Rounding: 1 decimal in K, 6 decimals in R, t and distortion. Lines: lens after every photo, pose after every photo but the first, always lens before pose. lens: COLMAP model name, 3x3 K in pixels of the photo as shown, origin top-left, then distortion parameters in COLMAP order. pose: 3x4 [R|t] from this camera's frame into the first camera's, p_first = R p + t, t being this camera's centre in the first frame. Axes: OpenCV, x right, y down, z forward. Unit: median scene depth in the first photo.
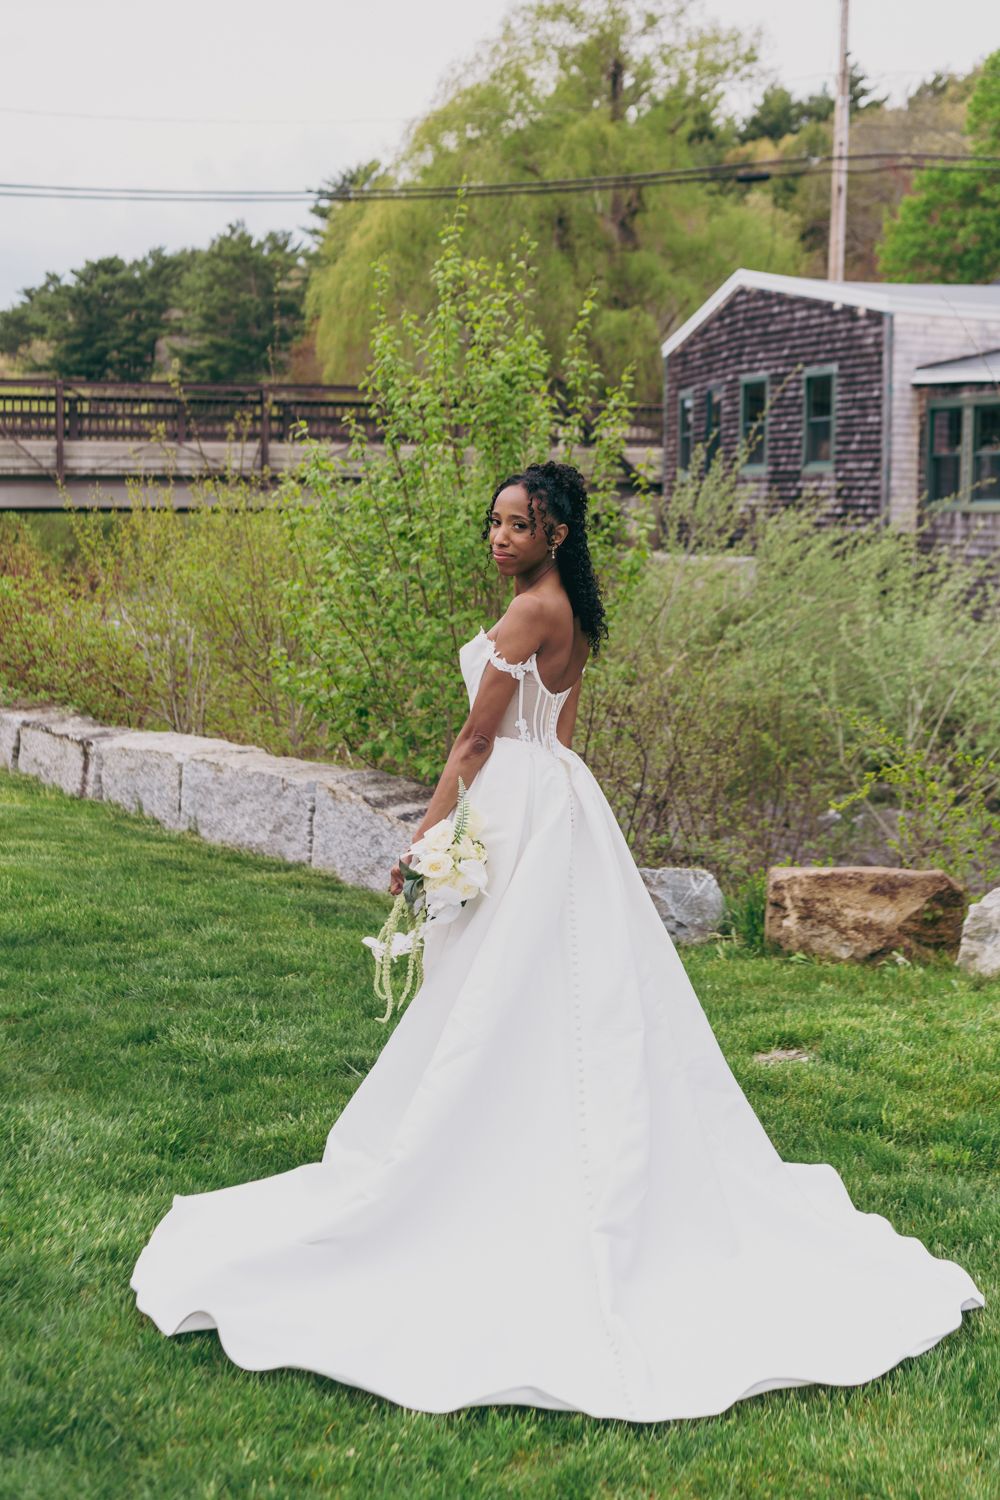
lens RADIAL K [[2010.1, 0, 523.3], [0, 2010.1, 750.8], [0, 0, 1]] dist [0.026231, -0.049709]
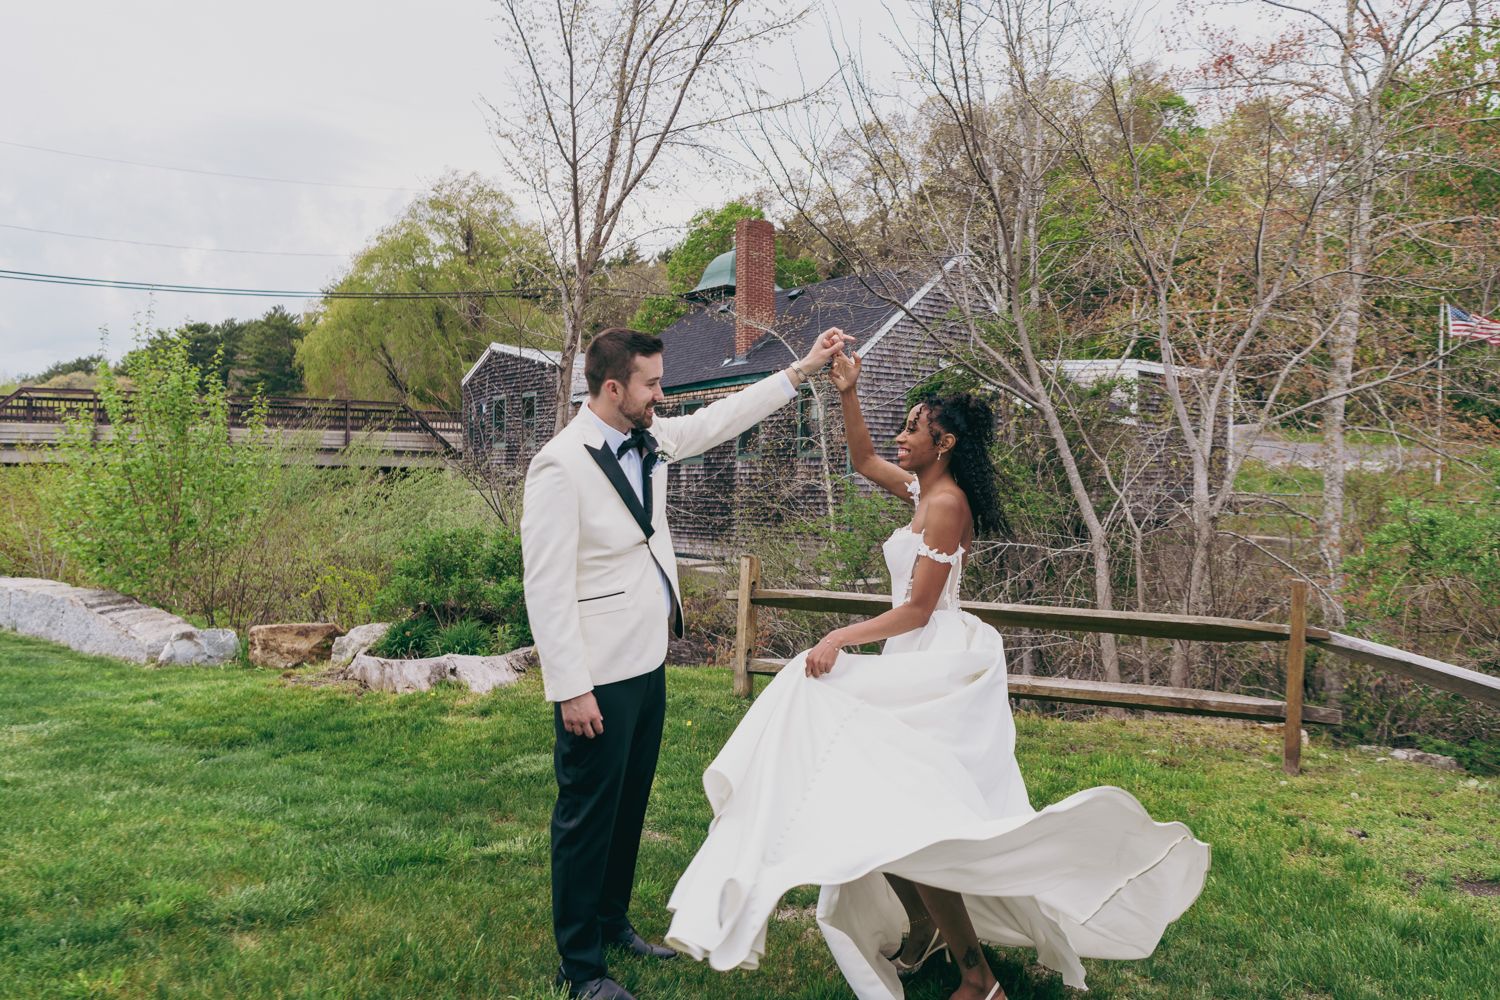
lens RADIAL K [[1080.6, 0, 771.8], [0, 1080.6, 494.5], [0, 0, 1]] dist [0.005728, 0.002483]
pose [[0.960456, -0.001108, 0.278429, 0.086458], [0.028273, 0.995211, -0.093571, 0.011637], [-0.276992, 0.097743, 0.955888, -0.055011]]
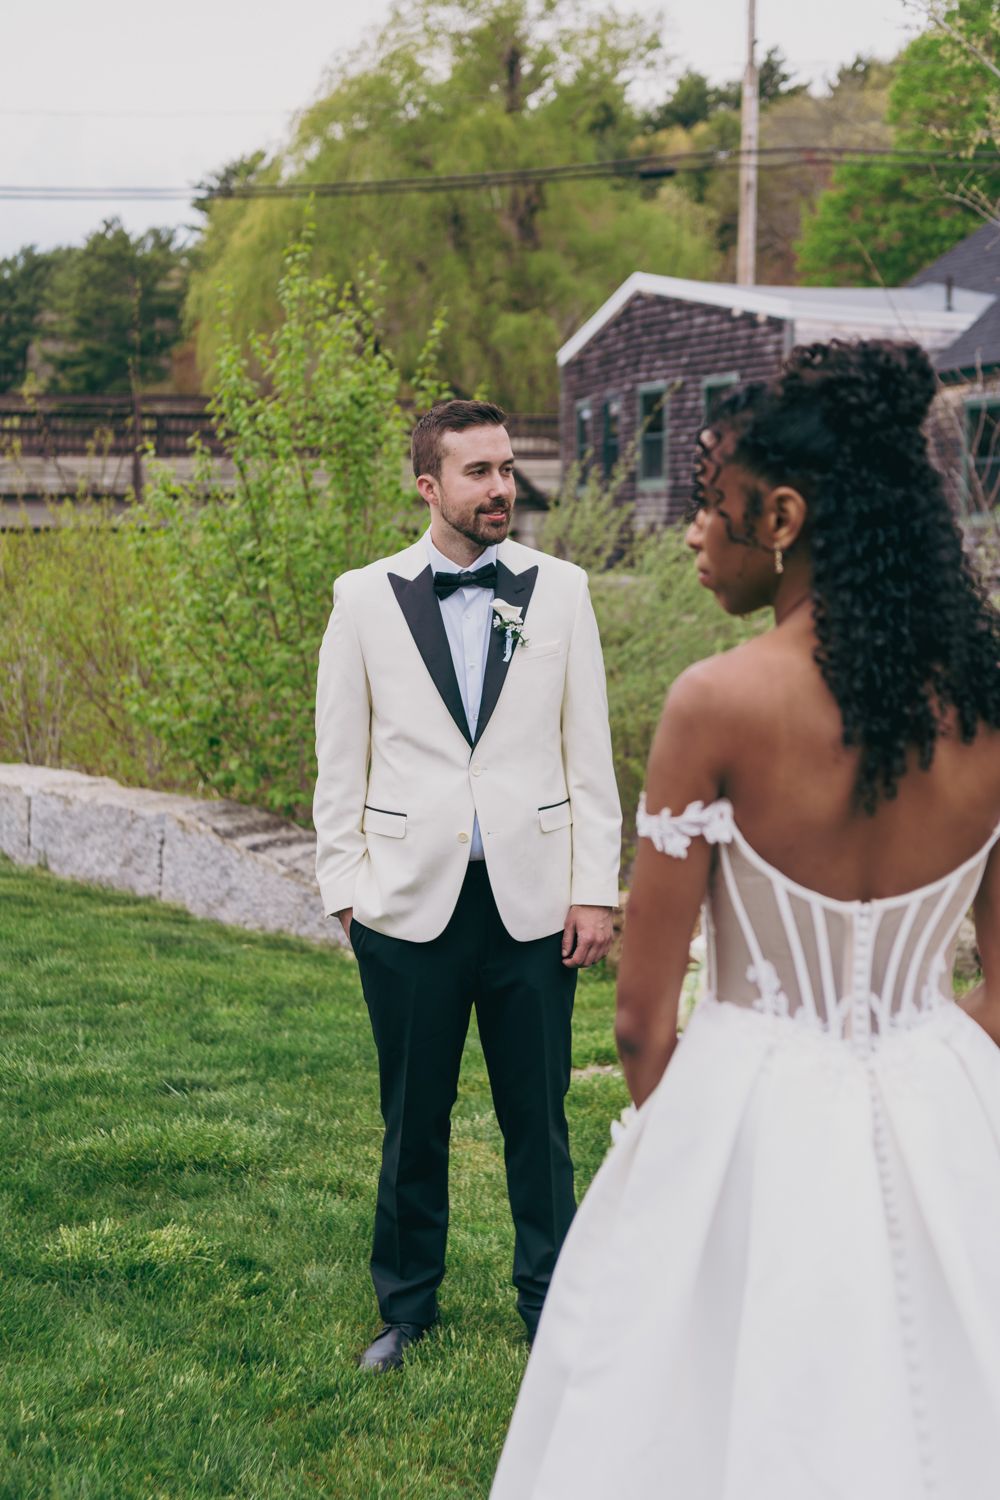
lens RADIAL K [[2158.5, 0, 499.5], [0, 2158.5, 788.5], [0, 0, 1]] dist [0.000130, 0.125608]
pose [[0.999425, -0.010663, 0.032177, 0.008867], [0.010596, 0.999941, 0.002259, 0.001001], [-0.032199, -0.001917, 0.999480, -0.018210]]
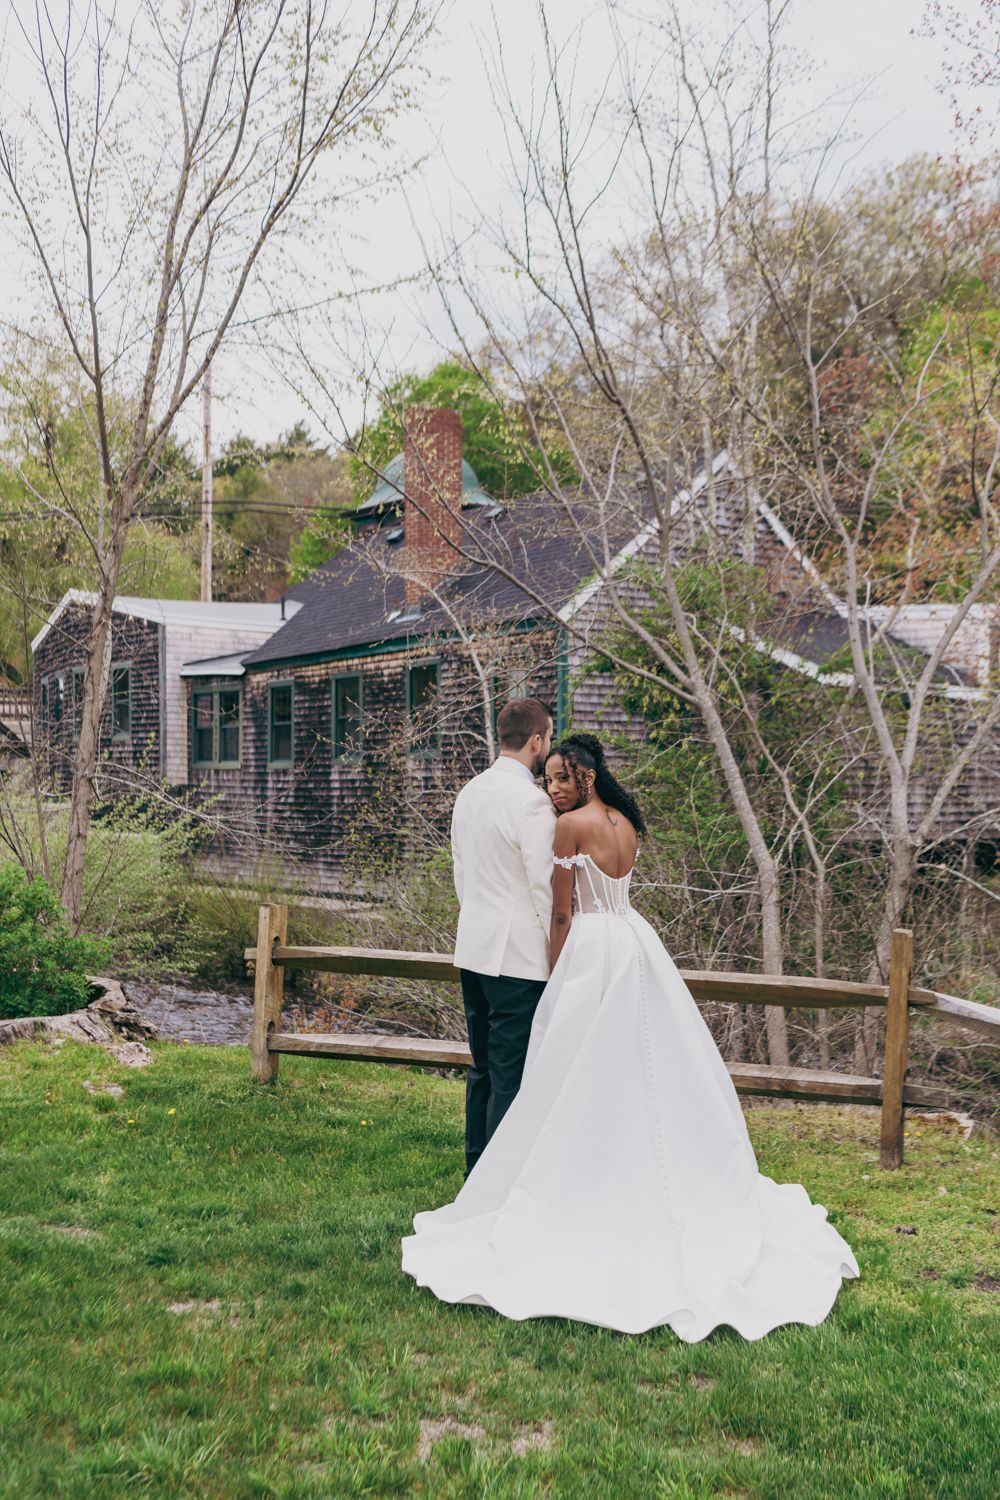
lens RADIAL K [[1632.2, 0, 458.9], [0, 1632.2, 843.4], [0, 0, 1]] dist [-0.007707, 0.003233]
pose [[0.970673, -0.017863, 0.239739, 0.109251], [0.035227, 0.997040, -0.068342, 0.012576], [-0.237809, 0.074783, 0.968429, -0.103157]]
